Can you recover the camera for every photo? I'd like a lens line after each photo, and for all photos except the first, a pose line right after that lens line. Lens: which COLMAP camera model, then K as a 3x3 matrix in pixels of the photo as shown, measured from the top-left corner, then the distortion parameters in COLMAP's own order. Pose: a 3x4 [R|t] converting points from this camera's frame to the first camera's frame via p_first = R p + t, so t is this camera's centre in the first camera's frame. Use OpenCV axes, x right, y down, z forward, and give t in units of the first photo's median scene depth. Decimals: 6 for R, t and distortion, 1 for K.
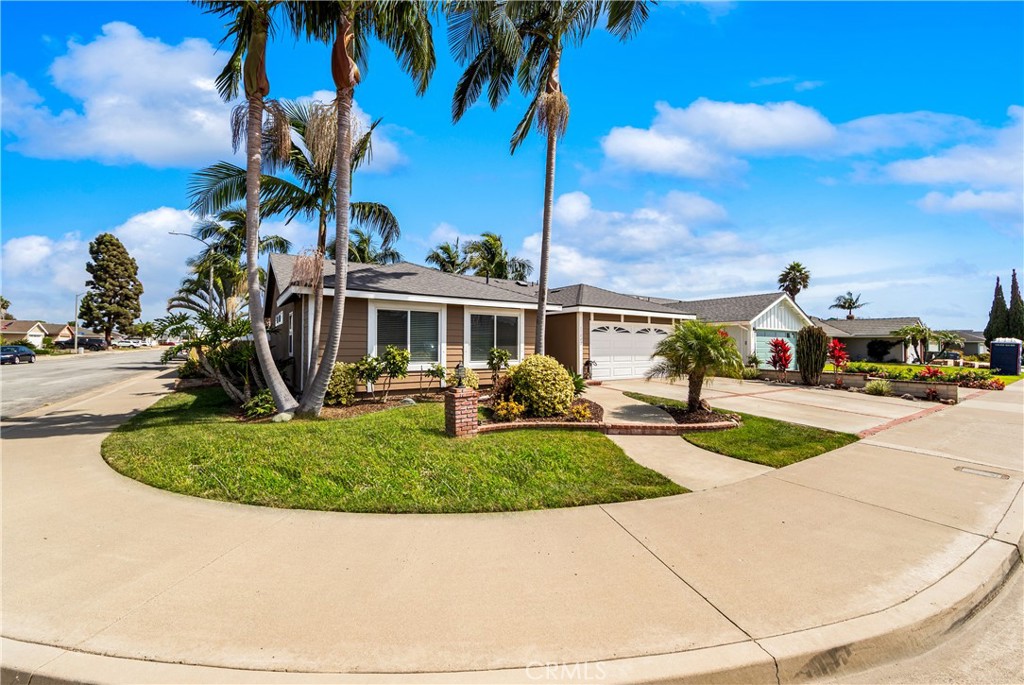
lens RADIAL K [[411.4, 0, 513.4], [0, 411.4, 325.1], [0, 0, 1]] dist [-0.002175, -0.000304]
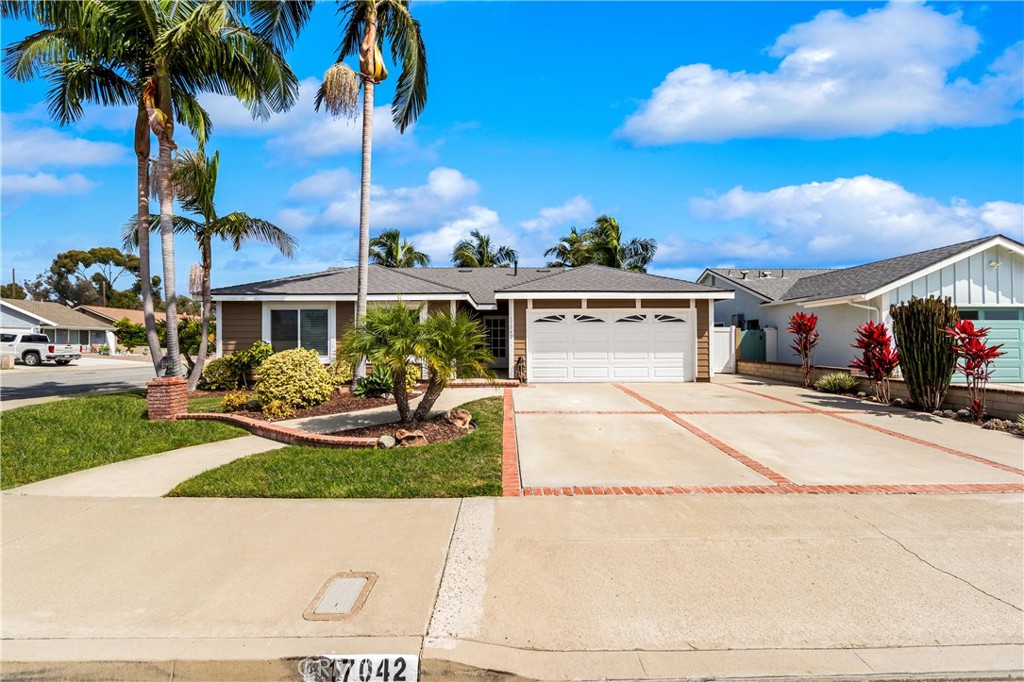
lens RADIAL K [[424.7, 0, 515.3], [0, 424.7, 323.6], [0, 0, 1]] dist [-0.000466, -0.000070]
pose [[0.835243, -0.034789, -0.548779, 0.586463], [0.035607, 0.999324, -0.009157, 0.023439], [0.548726, -0.011892, 0.835917, 0.254747]]
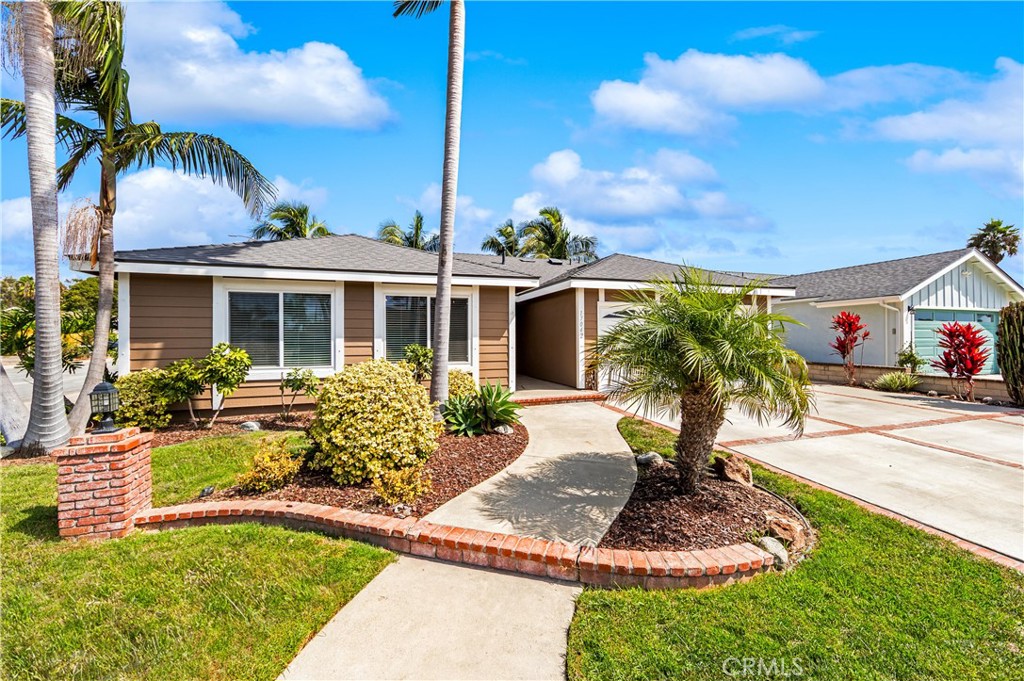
lens RADIAL K [[411.4, 0, 513.4], [0, 411.4, 323.1], [0, 0, 1]] dist [-0.002175, -0.000304]
pose [[0.964093, -0.021785, -0.264671, 0.212167], [0.024543, 0.999673, 0.007119, 0.014901], [0.264429, -0.013359, 0.964313, 0.301059]]
